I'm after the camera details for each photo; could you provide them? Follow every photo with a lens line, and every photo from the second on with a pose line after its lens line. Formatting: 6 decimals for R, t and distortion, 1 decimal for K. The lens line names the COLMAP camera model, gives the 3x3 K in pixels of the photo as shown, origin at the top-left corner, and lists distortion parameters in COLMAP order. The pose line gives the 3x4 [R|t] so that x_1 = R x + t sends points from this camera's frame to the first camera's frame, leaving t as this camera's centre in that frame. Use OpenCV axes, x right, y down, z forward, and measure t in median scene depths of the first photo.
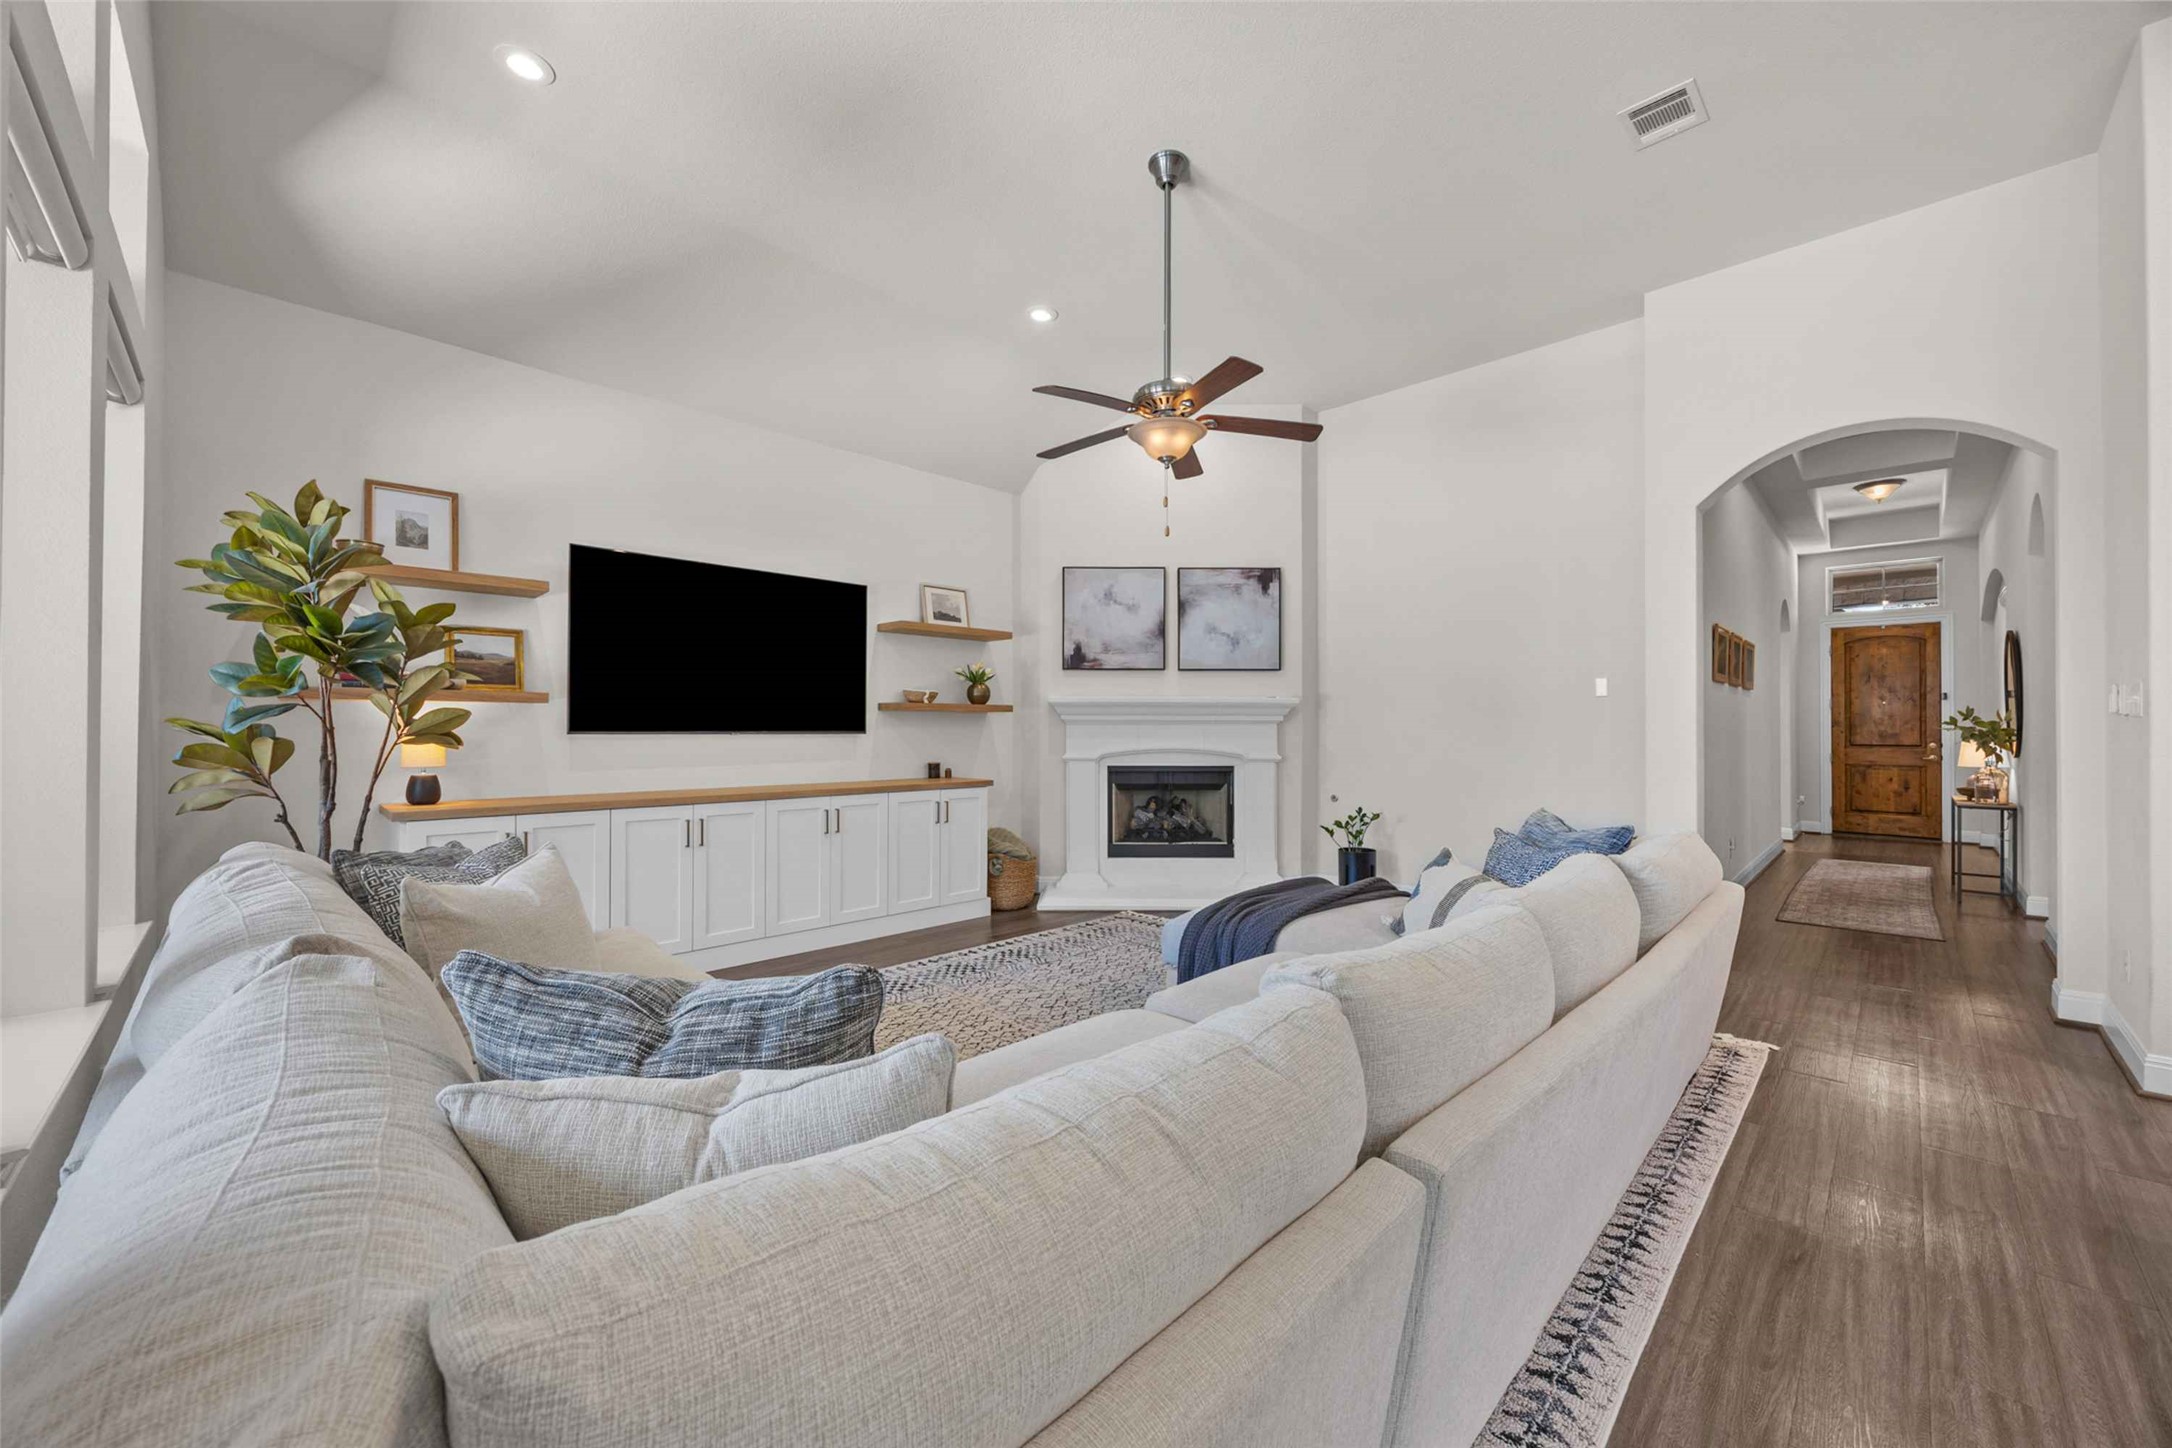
lens RADIAL K [[827.3, 0, 1086.0], [0, 827.3, 727.2], [0, 0, 1]] dist [-0.001975, -0.000047]
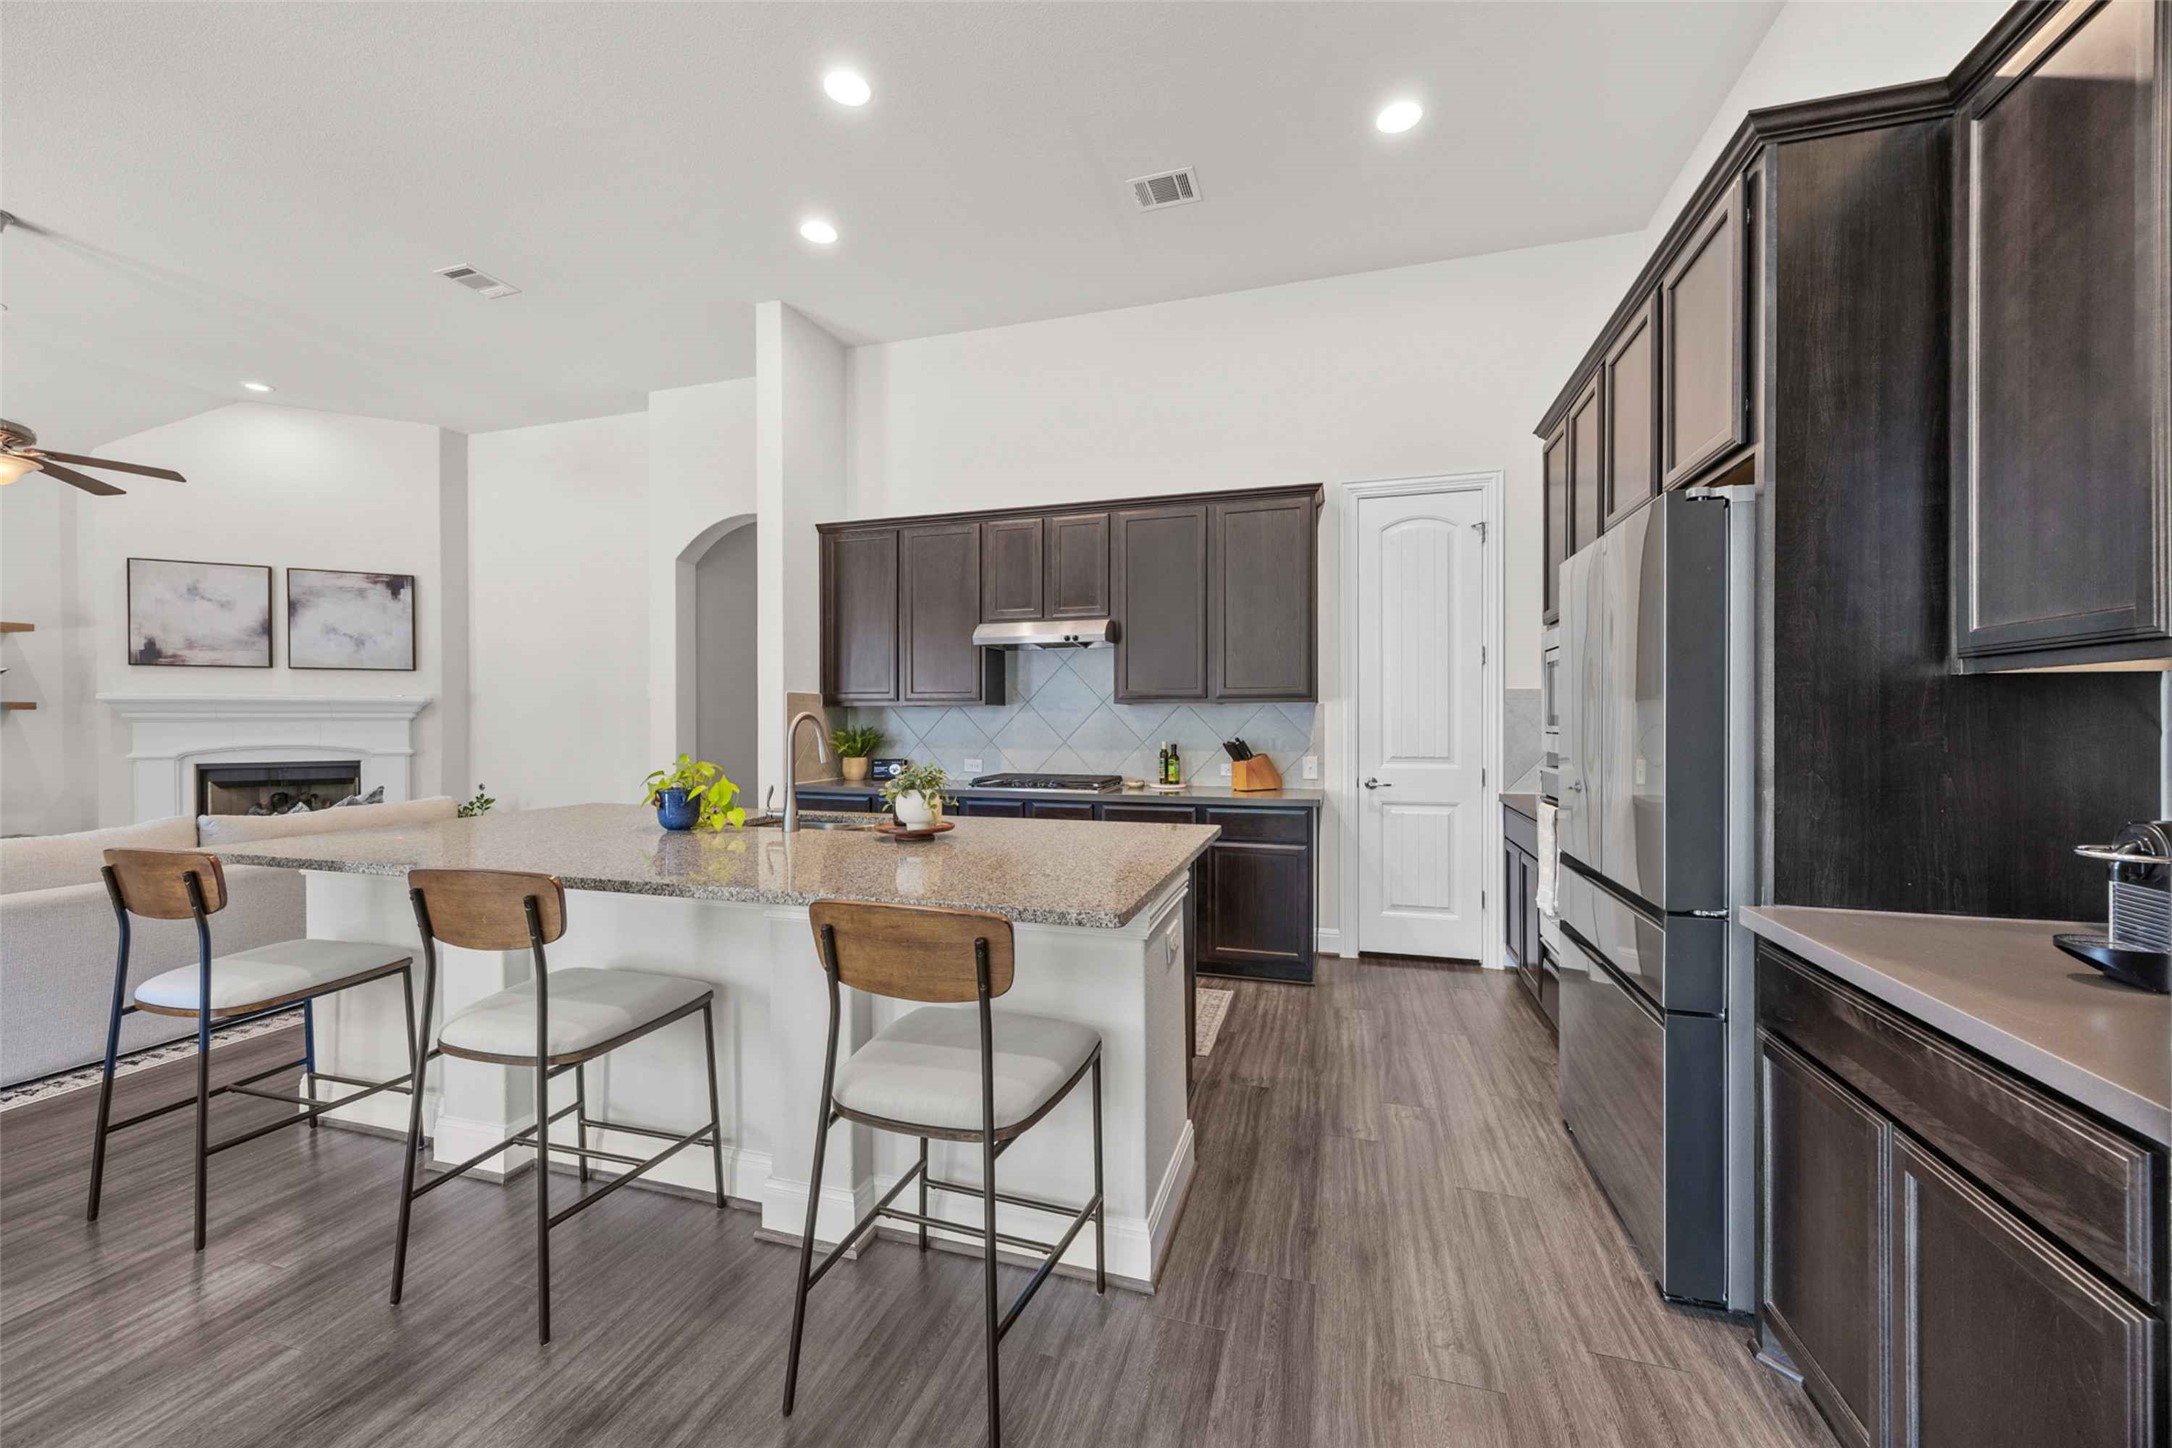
lens RADIAL K [[853.1, 0, 1074.7], [0, 853.1, 721.1], [0, 0, 1]] dist [0.006677, -0.000288]
pose [[0.886912, -0.006776, 0.461888, 0.516828], [0.004829, 0.999974, 0.005399, -0.005025], [-0.461912, -0.002558, 0.886922, -0.417368]]
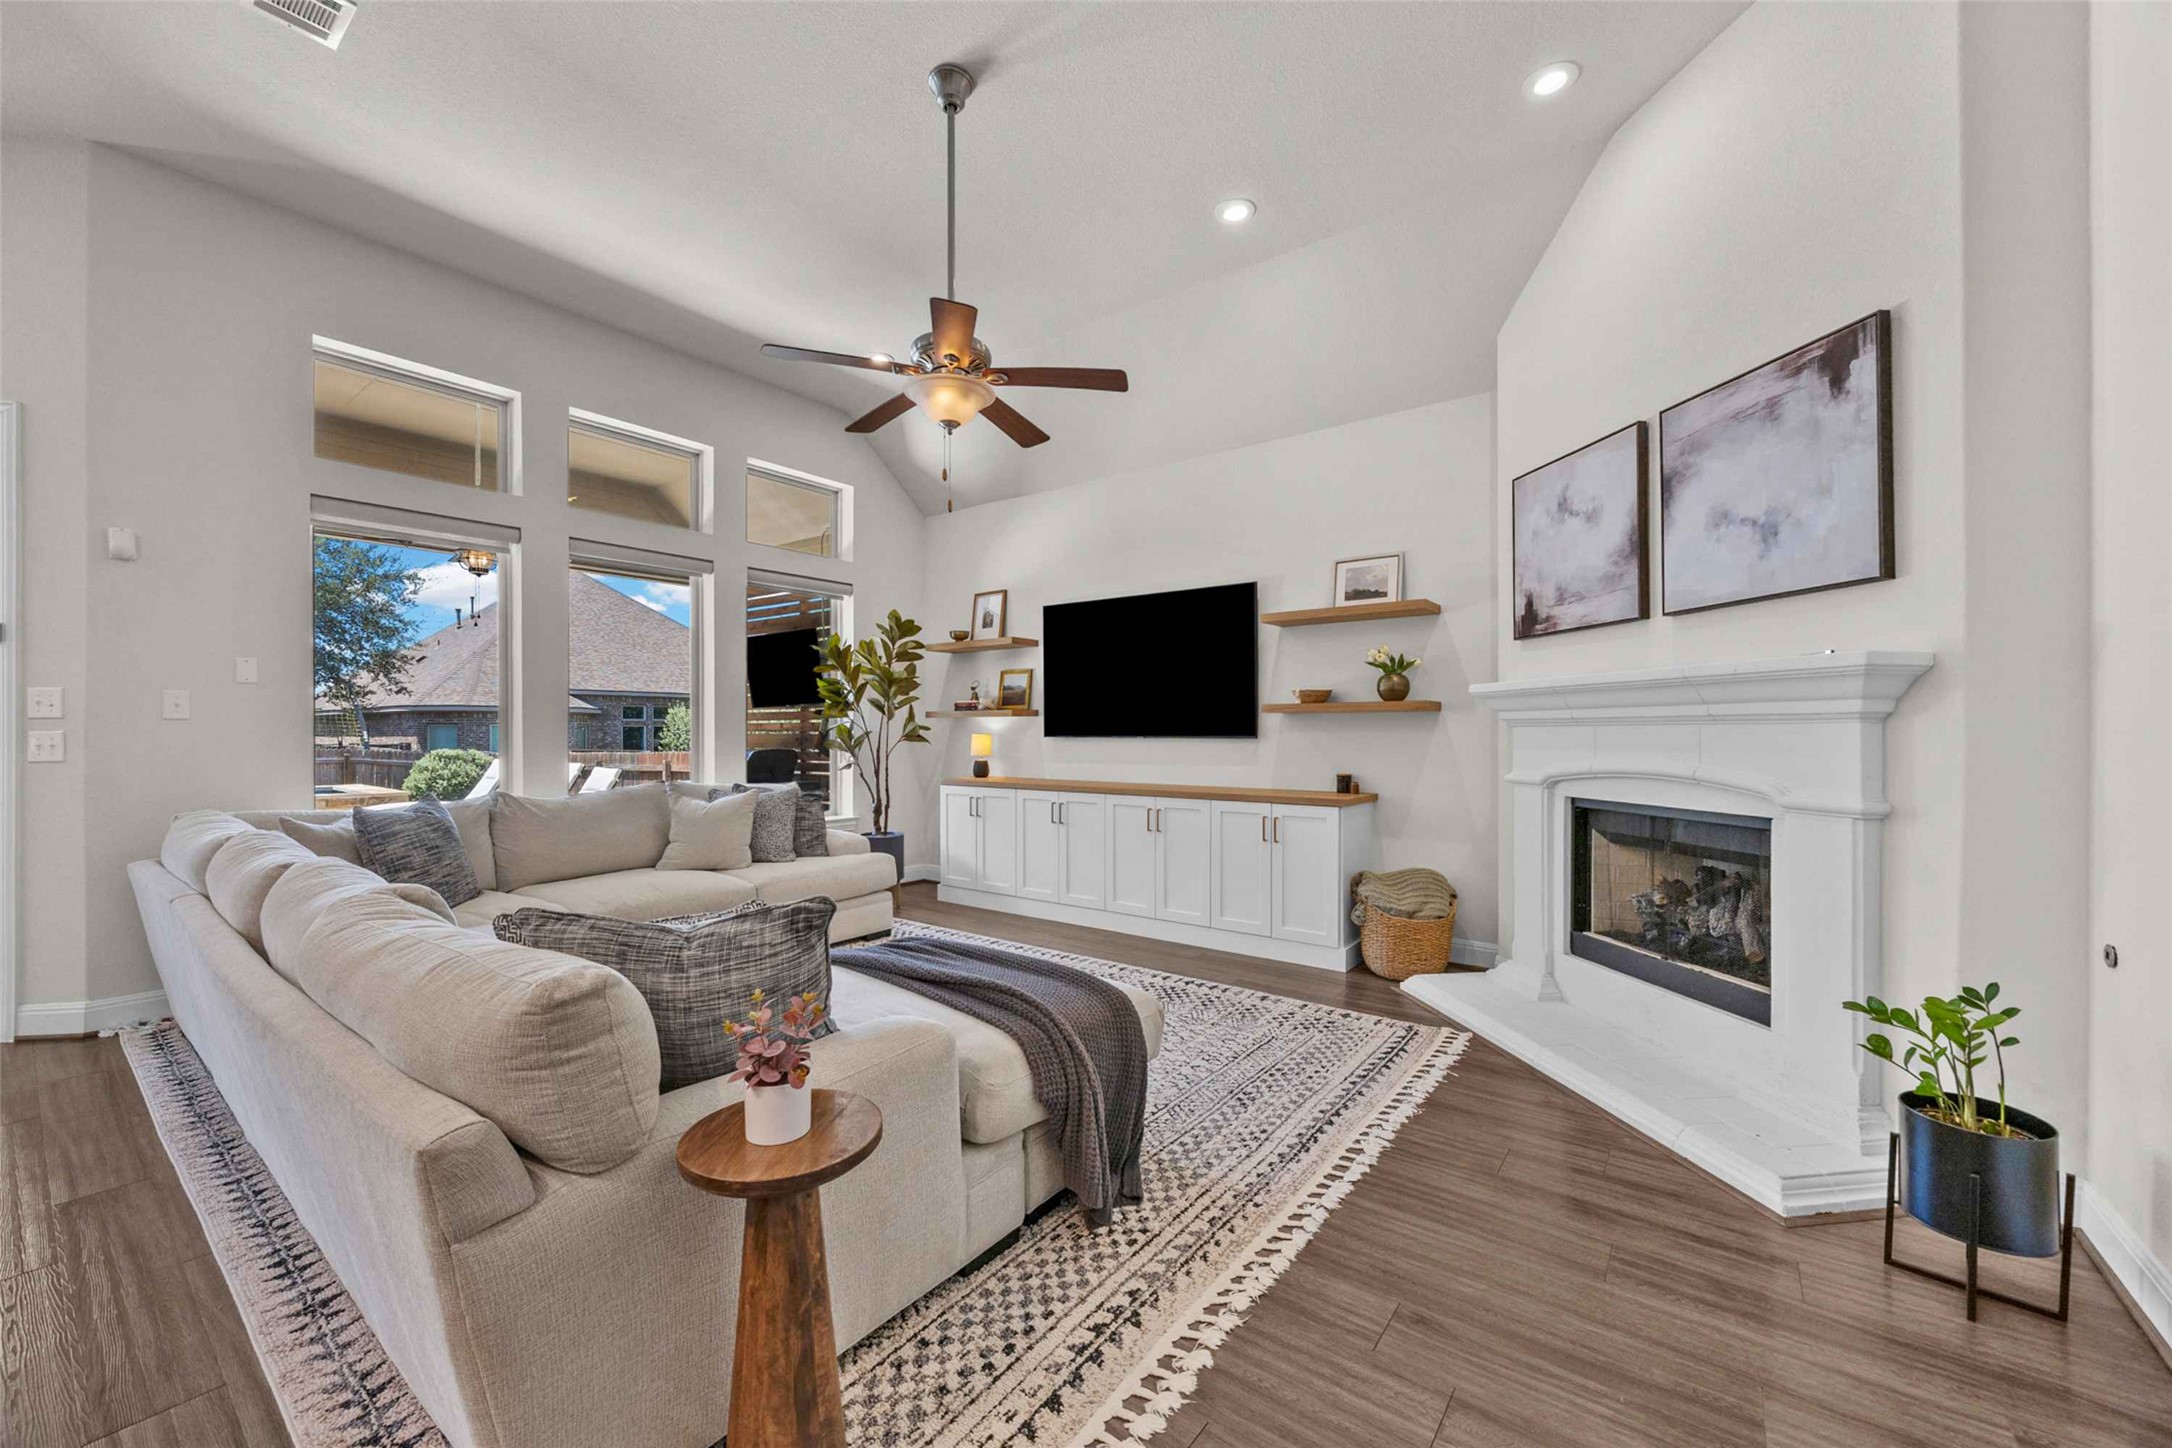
lens RADIAL K [[840.0, 0, 1084.6], [0, 840.0, 734.2], [0, 0, 1]] dist [-0.003502, -0.000197]
pose [[0.127751, -0.000146, -0.991806, 0.609762], [0.001111, 0.999999, -0.000004, 0.002500], [0.991806, -0.001101, 0.127751, 0.628083]]
